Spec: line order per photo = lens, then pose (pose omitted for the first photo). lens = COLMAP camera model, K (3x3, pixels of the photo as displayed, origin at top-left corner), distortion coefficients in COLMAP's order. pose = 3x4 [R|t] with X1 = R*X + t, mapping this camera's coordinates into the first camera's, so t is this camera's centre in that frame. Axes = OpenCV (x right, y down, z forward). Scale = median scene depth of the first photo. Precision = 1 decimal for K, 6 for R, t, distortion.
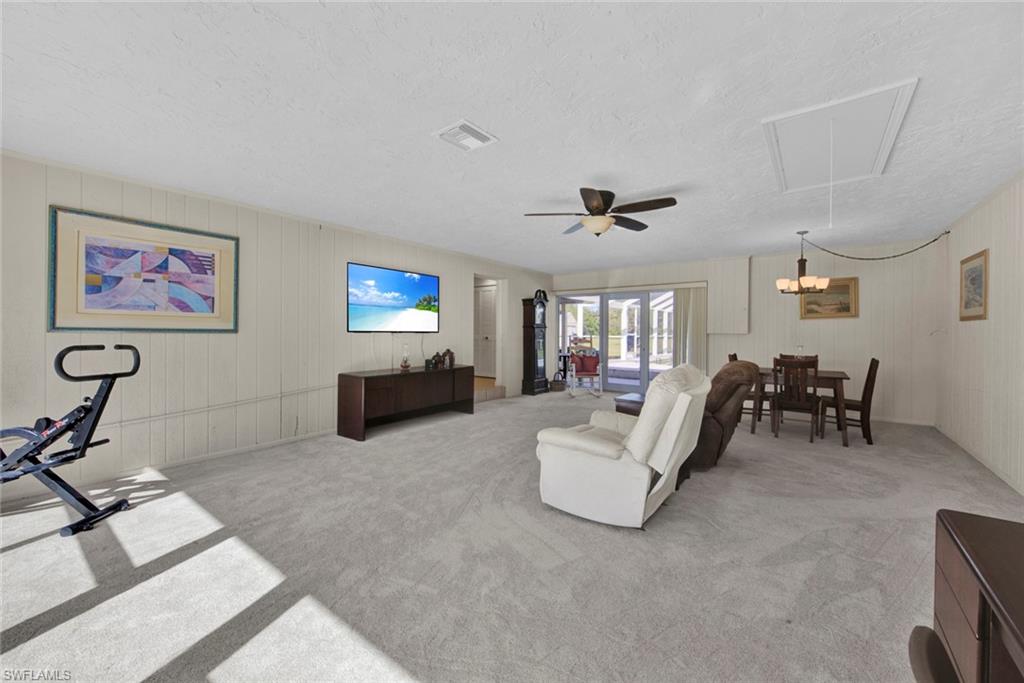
lens RADIAL K [[400.7, 0, 520.8], [0, 400.7, 336.6], [0, 0, 1]] dist [0.001871, -0.001467]
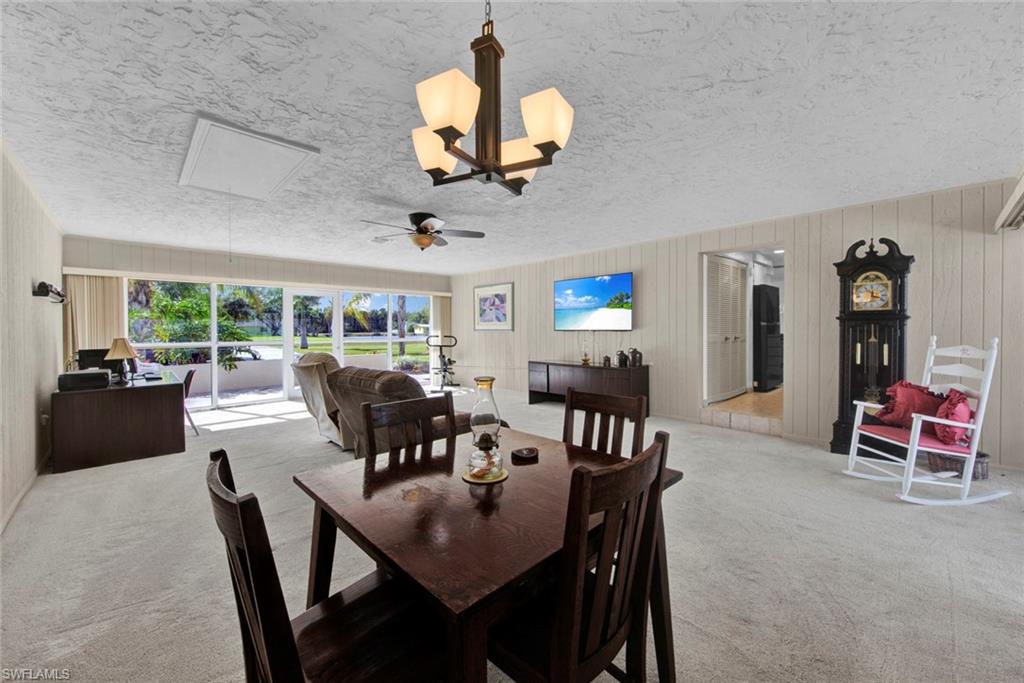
lens RADIAL K [[400.7, 0, 513.5], [0, 400.7, 334.8], [0, 0, 1]] dist [0.001871, -0.001467]
pose [[-0.158843, -0.005980, -0.987286, 0.907341], [-0.013150, 0.999906, -0.003941, 0.010838], [0.987216, 0.012357, -0.158907, 0.998388]]
